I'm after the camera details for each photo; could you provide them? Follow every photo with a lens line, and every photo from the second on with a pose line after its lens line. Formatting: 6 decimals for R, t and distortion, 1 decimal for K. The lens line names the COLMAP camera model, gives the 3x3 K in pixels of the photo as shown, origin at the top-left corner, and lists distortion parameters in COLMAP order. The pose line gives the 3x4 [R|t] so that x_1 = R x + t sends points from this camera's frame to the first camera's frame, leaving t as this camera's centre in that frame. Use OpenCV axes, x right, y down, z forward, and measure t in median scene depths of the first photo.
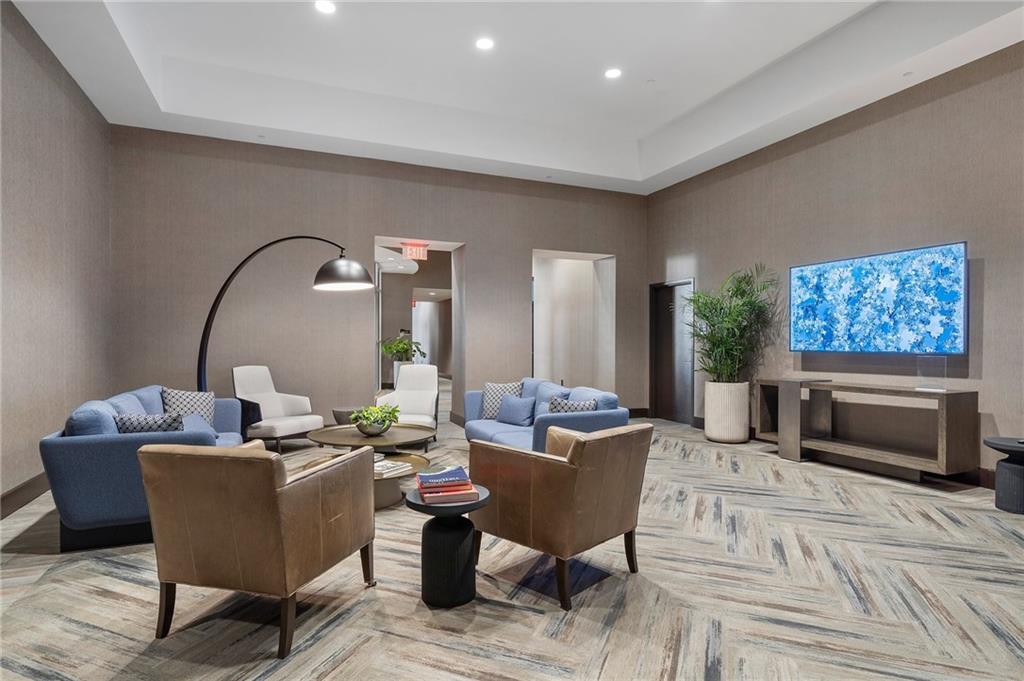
lens RADIAL K [[535.1, 0, 513.4], [0, 535.1, 342.7], [0, 0, 1]] dist [0.003283, 0.000162]
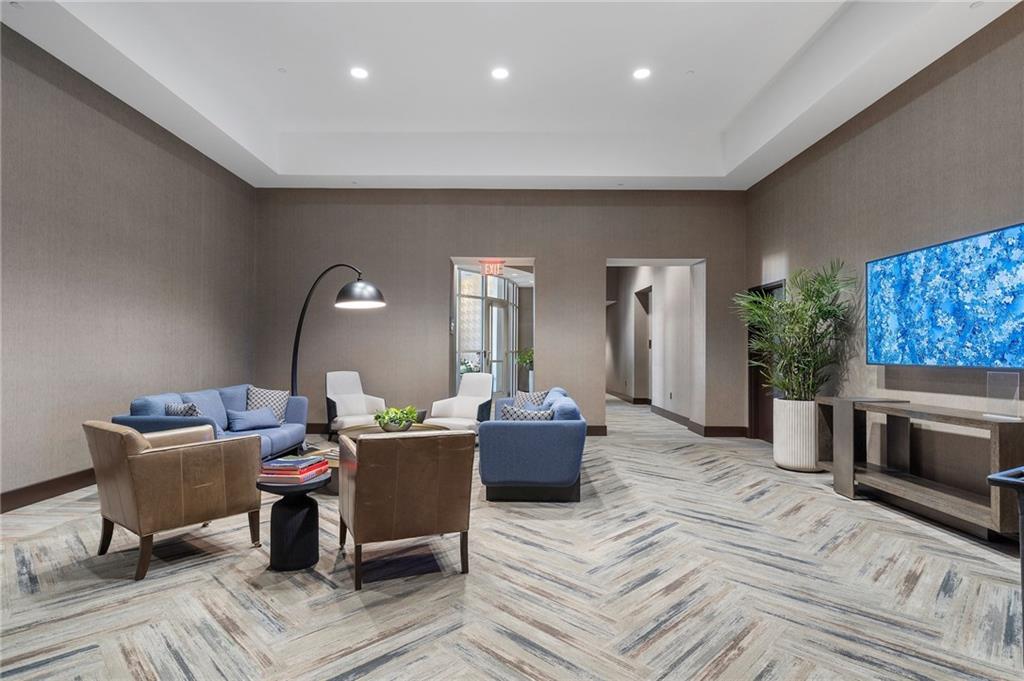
lens RADIAL K [[535.1, 0, 516.4], [0, 535.1, 341.7], [0, 0, 1]] dist [0.003283, 0.000162]
pose [[0.919638, -0.005900, -0.392723, 0.479434], [-0.003027, 0.999751, -0.022107, 0.001754], [0.392756, 0.021519, 0.919391, 0.049547]]
